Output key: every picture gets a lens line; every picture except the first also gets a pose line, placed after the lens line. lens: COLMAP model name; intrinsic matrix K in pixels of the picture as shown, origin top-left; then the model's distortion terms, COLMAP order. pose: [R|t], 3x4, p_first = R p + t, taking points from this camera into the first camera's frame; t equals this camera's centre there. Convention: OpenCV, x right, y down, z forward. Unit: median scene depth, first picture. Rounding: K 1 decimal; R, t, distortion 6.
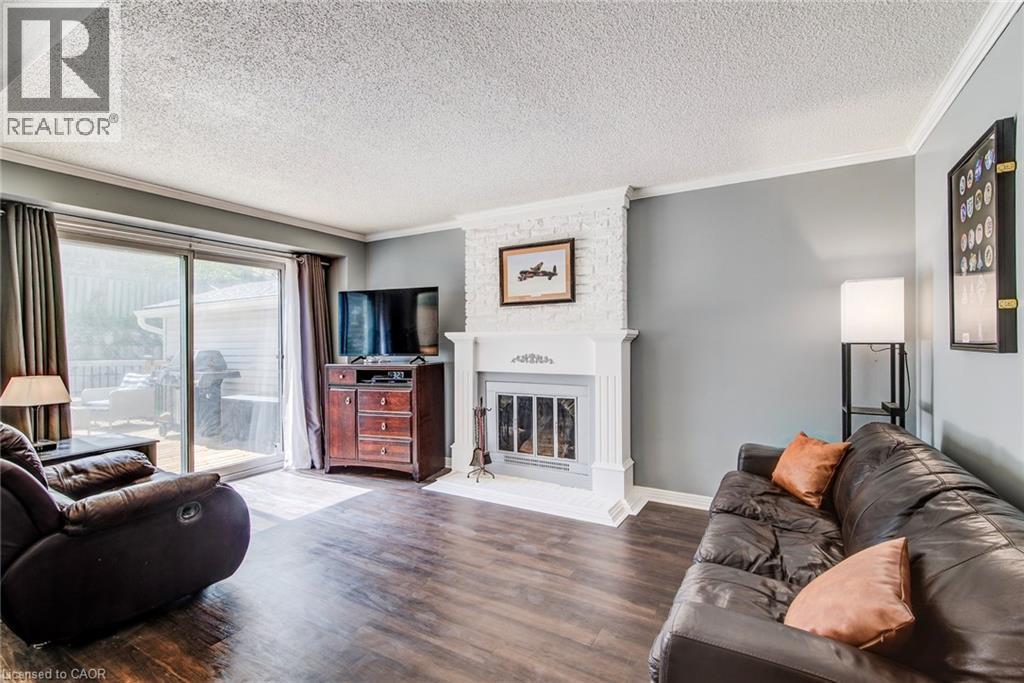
lens RADIAL K [[413.8, 0, 509.9], [0, 413.8, 345.3], [0, 0, 1]] dist [-0.000613, -0.000267]
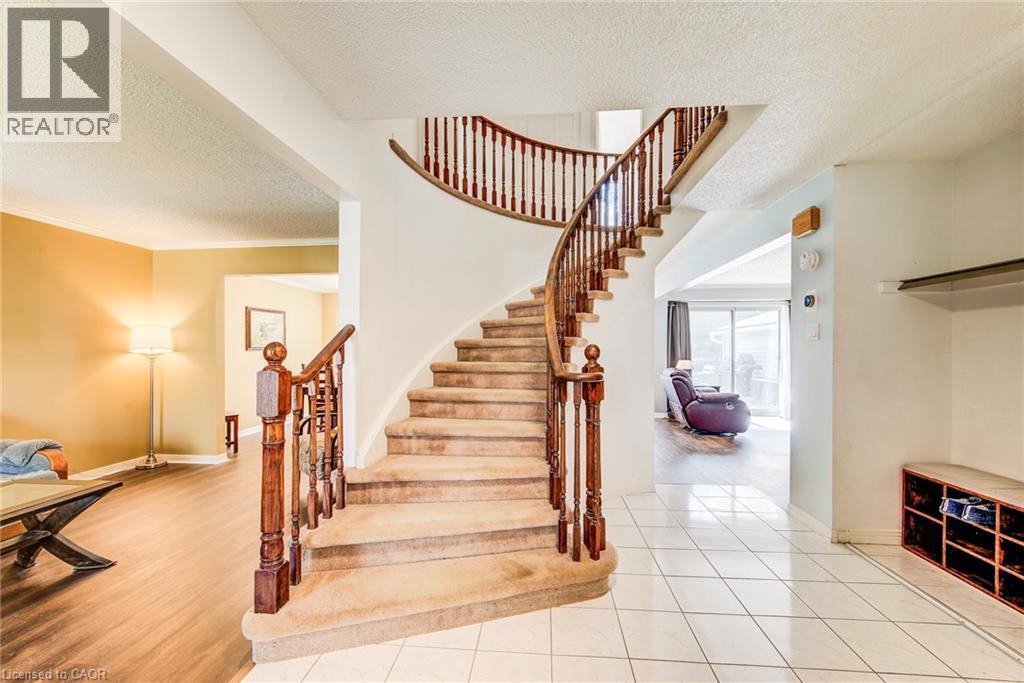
lens RADIAL K [[413.8, 0, 509.9], [0, 413.8, 345.3], [0, 0, 1]] dist [-0.000613, -0.000267]
pose [[0.387717, -0.001279, -0.921778, 0.720251], [-0.010185, 0.999932, -0.005672, -0.001926], [0.921722, 0.011587, 0.387677, -0.857060]]
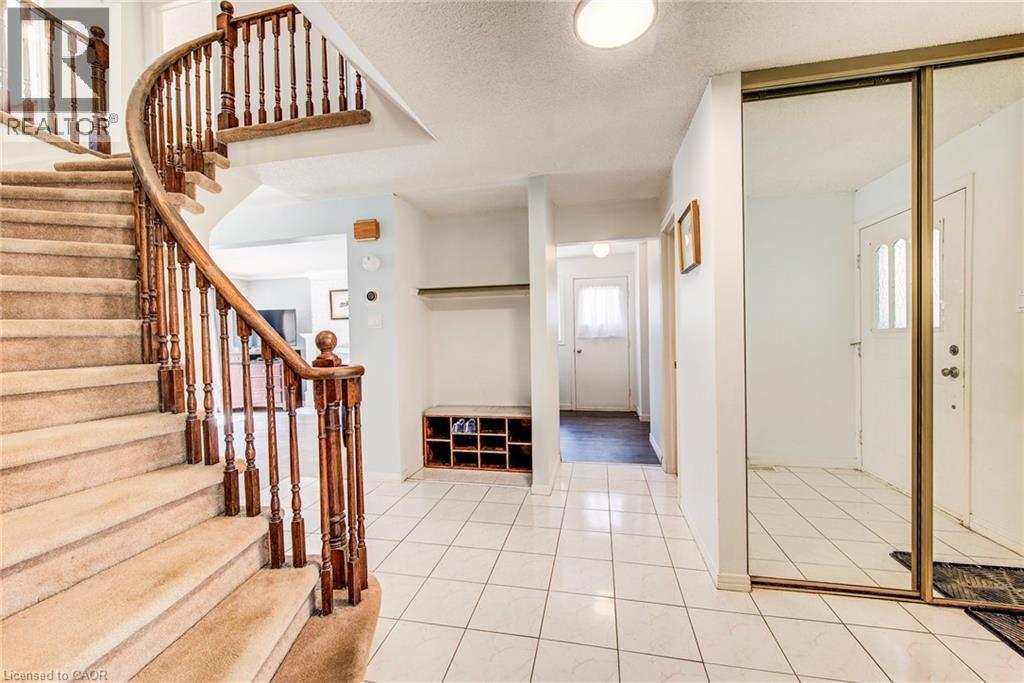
lens RADIAL K [[413.8, 0, 509.9], [0, 413.8, 345.3], [0, 0, 1]] dist [-0.000613, -0.000267]
pose [[0.957373, -0.022441, 0.287980, 0.207121], [0.017954, 0.999673, 0.018212, 0.005190], [-0.288295, -0.012265, 0.957463, -1.046059]]
